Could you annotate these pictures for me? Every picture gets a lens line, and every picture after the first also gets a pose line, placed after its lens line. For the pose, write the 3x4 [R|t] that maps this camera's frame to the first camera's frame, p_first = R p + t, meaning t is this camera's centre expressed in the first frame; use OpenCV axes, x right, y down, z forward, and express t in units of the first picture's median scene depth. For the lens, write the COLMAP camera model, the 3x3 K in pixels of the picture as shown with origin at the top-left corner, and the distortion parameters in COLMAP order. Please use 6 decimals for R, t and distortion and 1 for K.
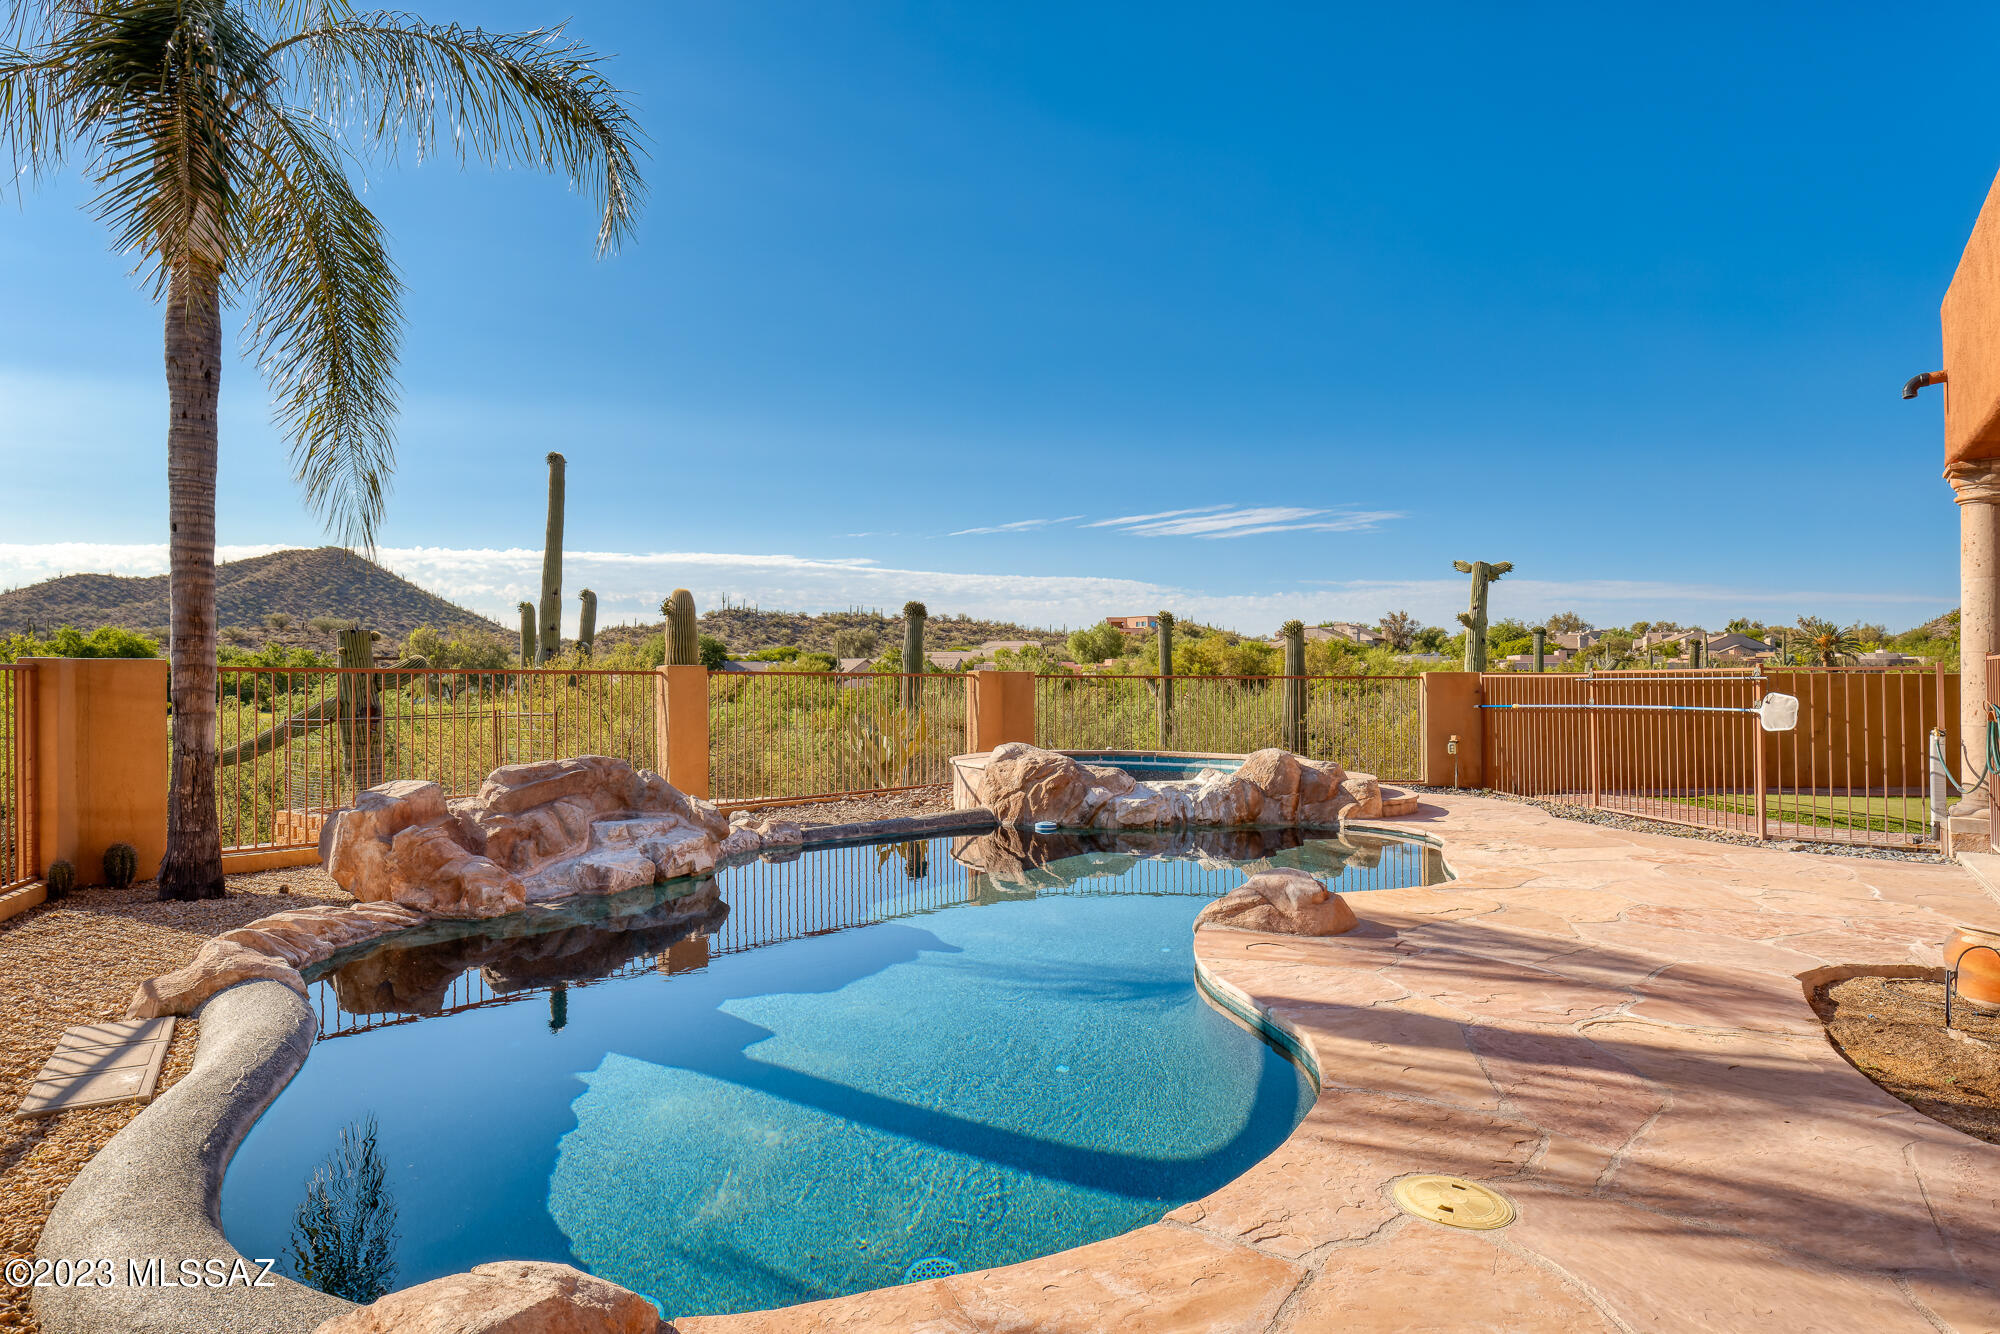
lens RADIAL K [[1094.6, 0, 1000.1], [0, 1094.6, 684.8], [0, 0, 1]] dist [-0.006670, -0.000946]
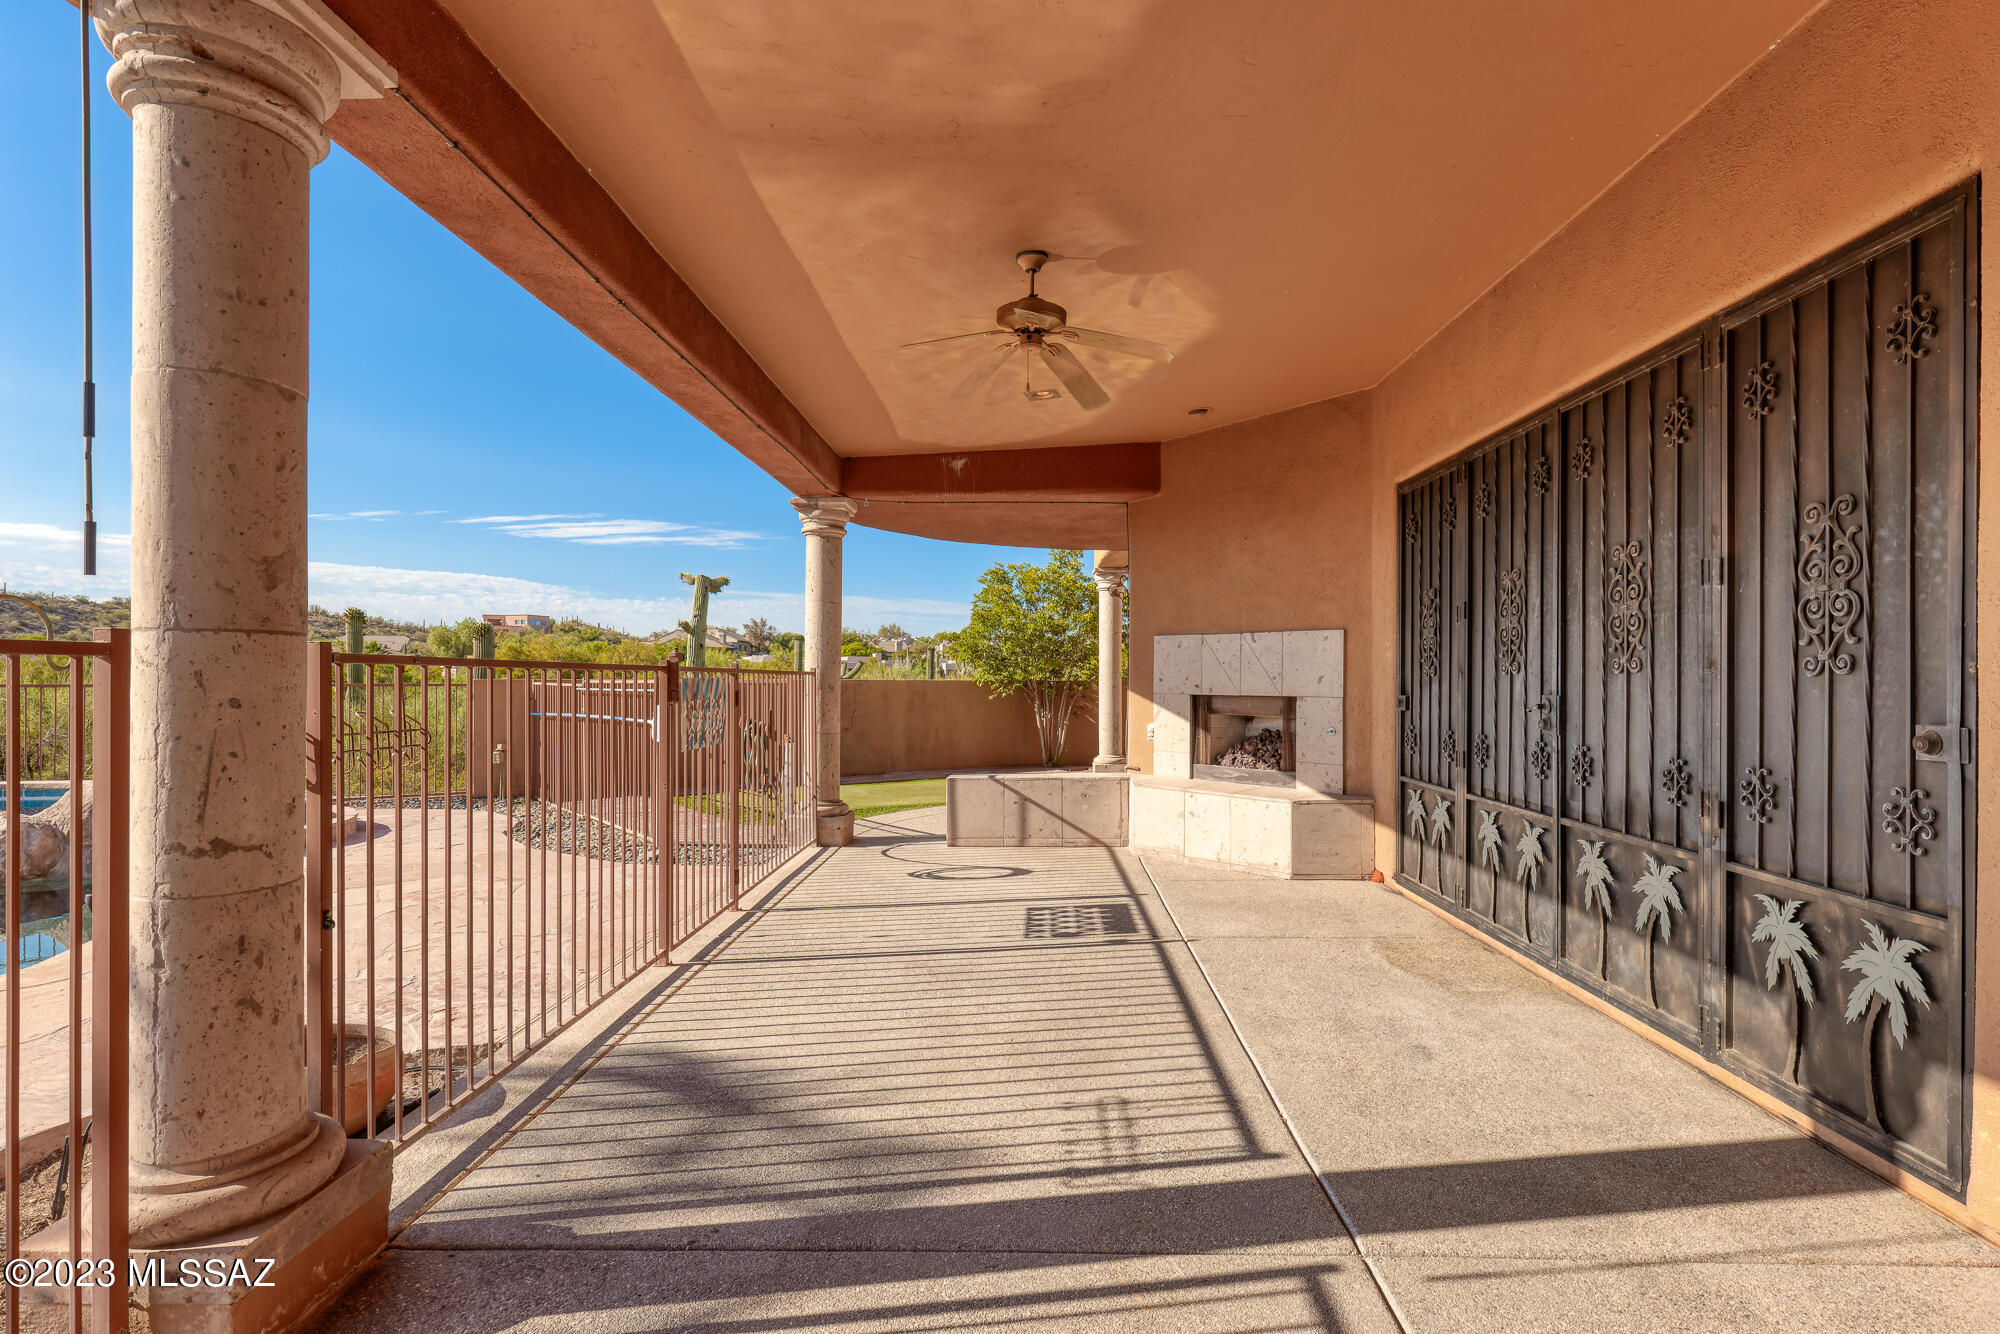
lens RADIAL K [[955.2, 0, 1002.4], [0, 955.2, 677.5], [0, 0, 1]] dist [-0.002384, -0.000628]
pose [[0.831250, -0.000883, 0.555898, 0.423664], [0.002512, 0.999994, -0.002169, -0.014362], [-0.555893, 0.003199, 0.831248, 0.059026]]
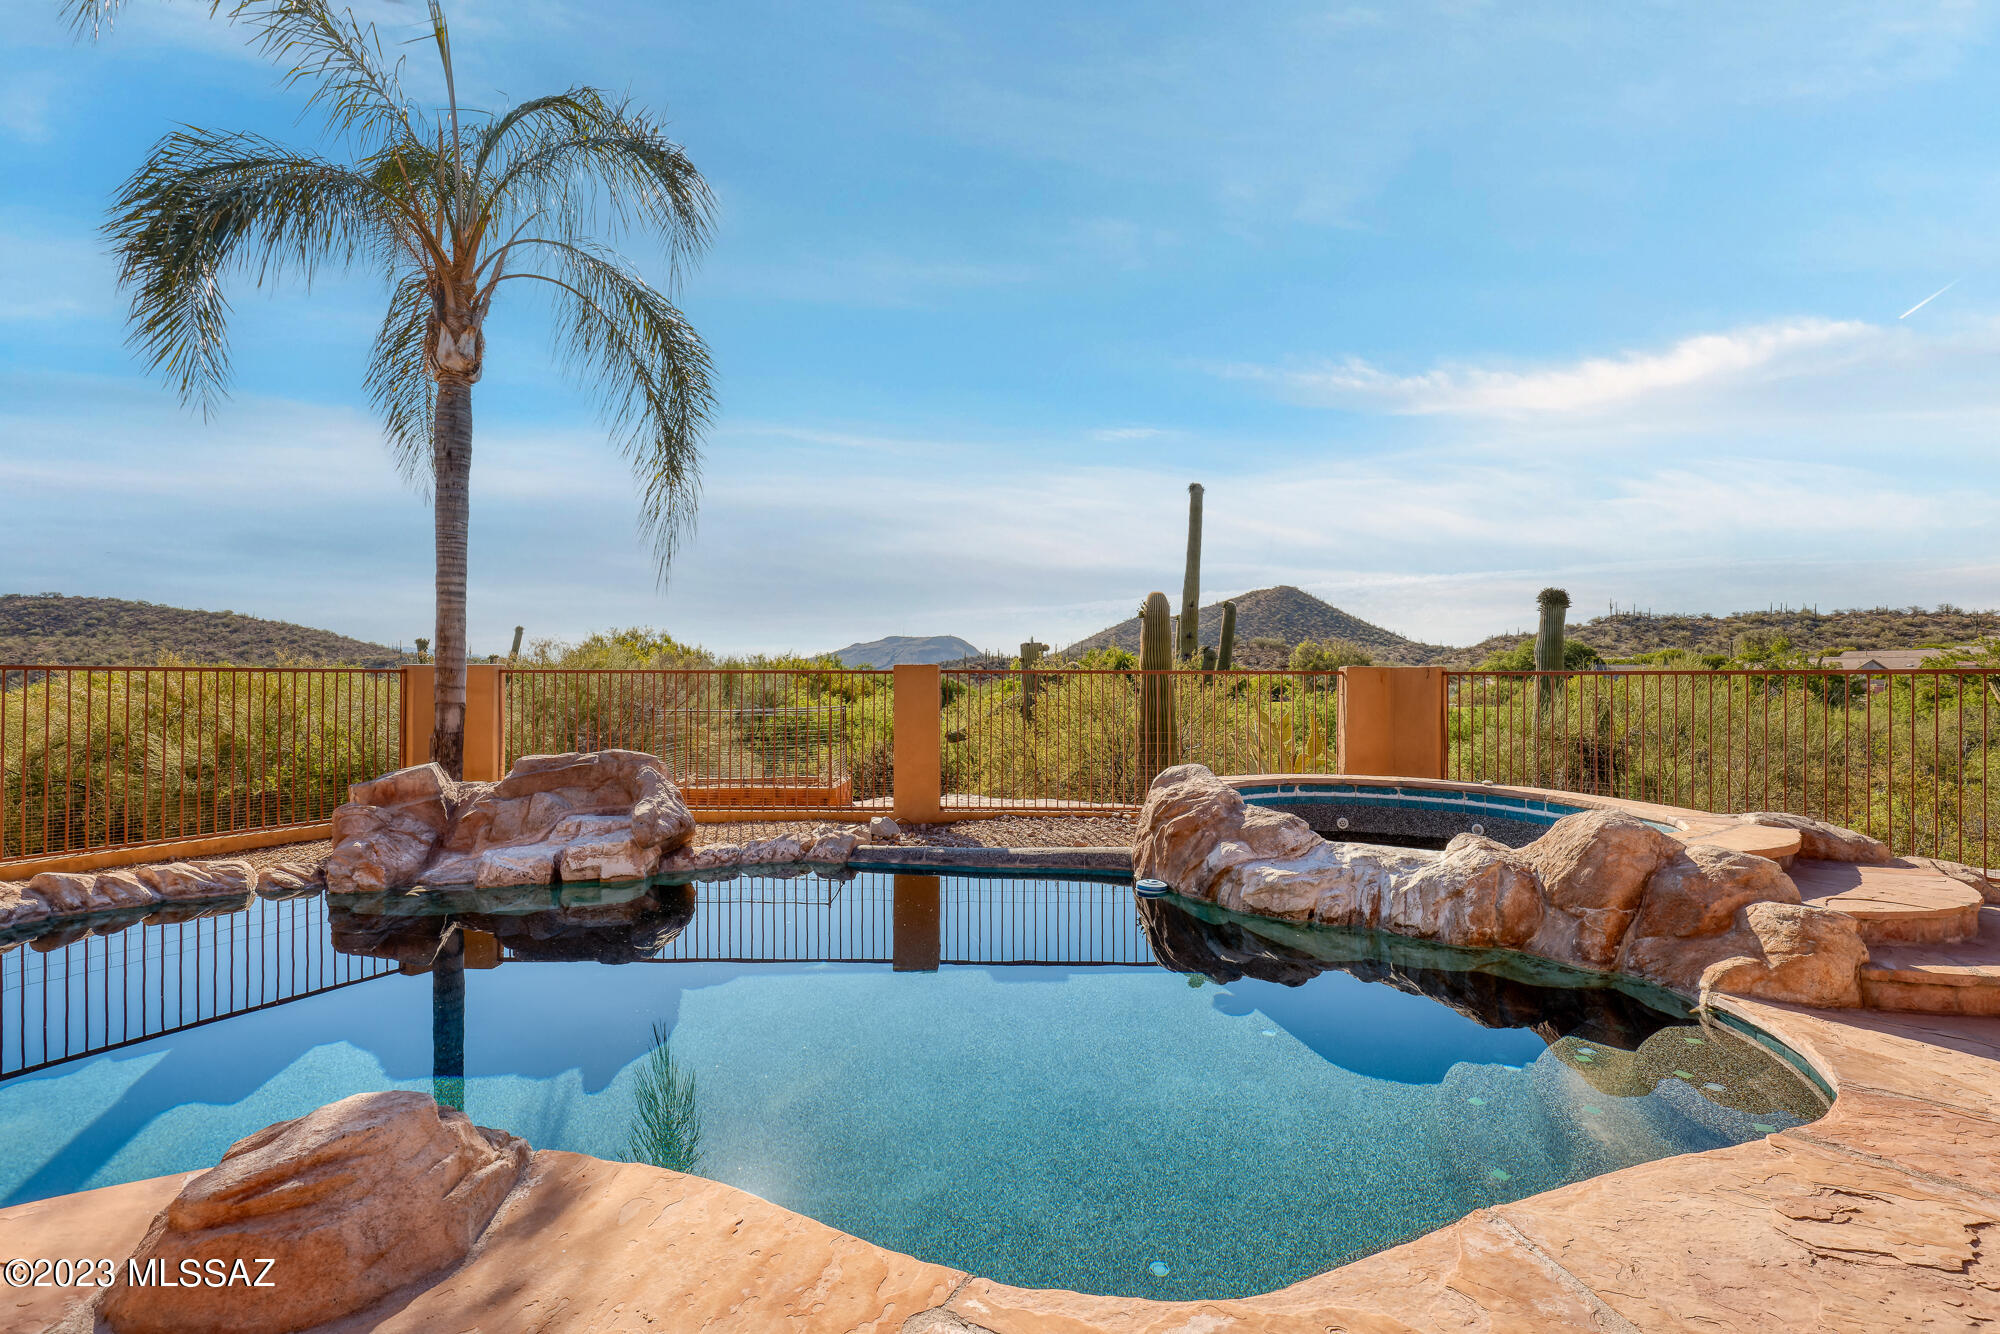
lens RADIAL K [[900.1, 0, 1000.0], [0, 900.1, 667.0], [0, 0, 1]] dist [0.001302, 0.000131]
pose [[0.664038, -0.012641, -0.747592, 0.390493], [-0.003887, 0.999785, -0.020358, 0.000924], [0.747689, 0.016424, 0.663846, 0.529628]]
